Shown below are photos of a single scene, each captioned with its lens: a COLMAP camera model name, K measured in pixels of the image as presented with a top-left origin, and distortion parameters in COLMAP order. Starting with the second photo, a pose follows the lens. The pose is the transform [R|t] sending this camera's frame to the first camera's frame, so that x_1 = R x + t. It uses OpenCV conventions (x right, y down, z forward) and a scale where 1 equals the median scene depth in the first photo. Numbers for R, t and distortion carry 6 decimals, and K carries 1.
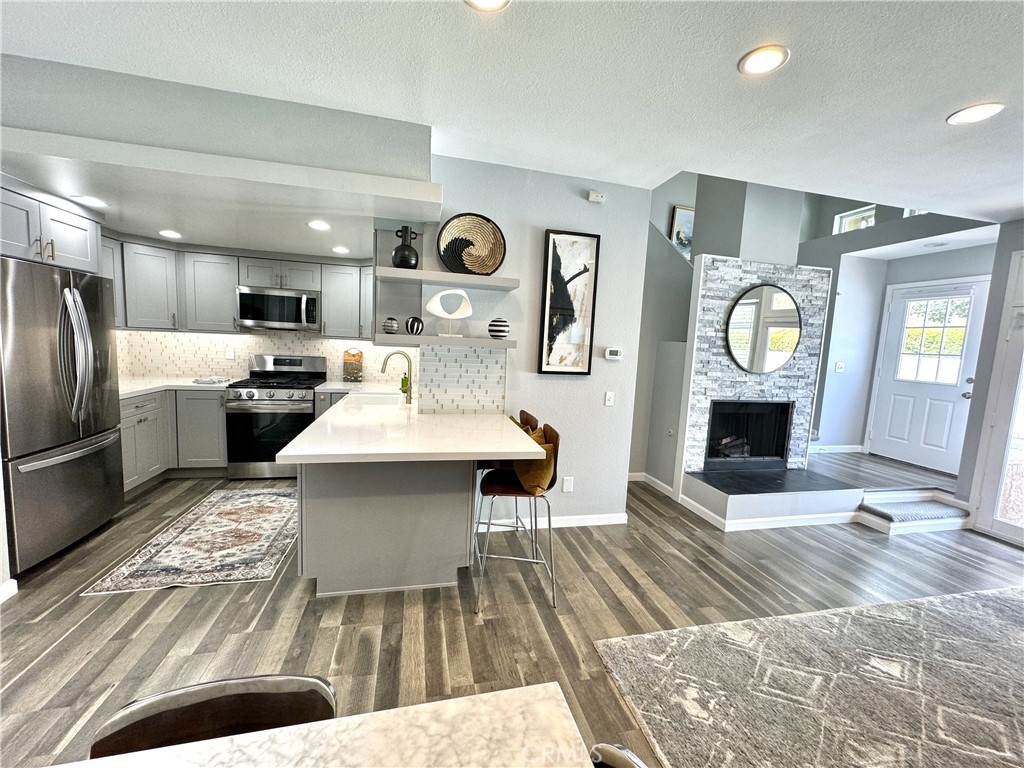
lens RADIAL K [[408.4, 0, 509.2], [0, 408.4, 385.3], [0, 0, 1]] dist [0.002422, 0.000601]
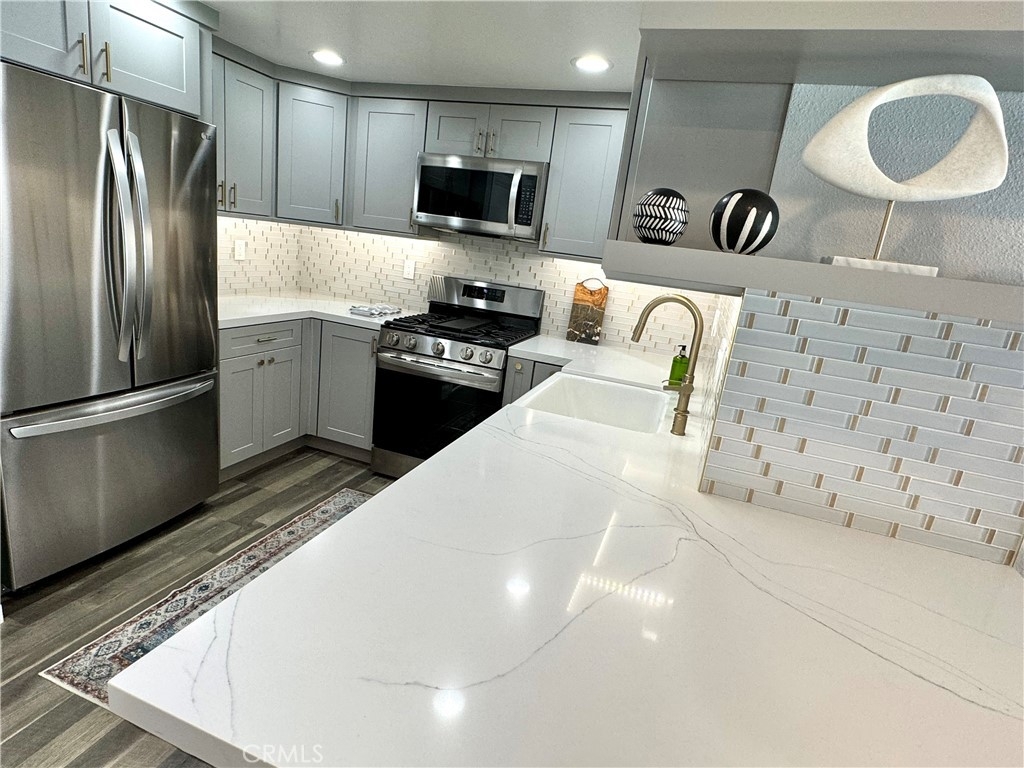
lens RADIAL K [[555.6, 0, 507.1], [0, 555.6, 381.7], [0, 0, 1]] dist [-0.011054, 0.001444]
pose [[0.840223, 0.184705, -0.509813, -0.107083], [-0.140152, 0.982224, 0.124874, -0.042400], [0.523816, -0.033471, 0.851174, 0.405656]]
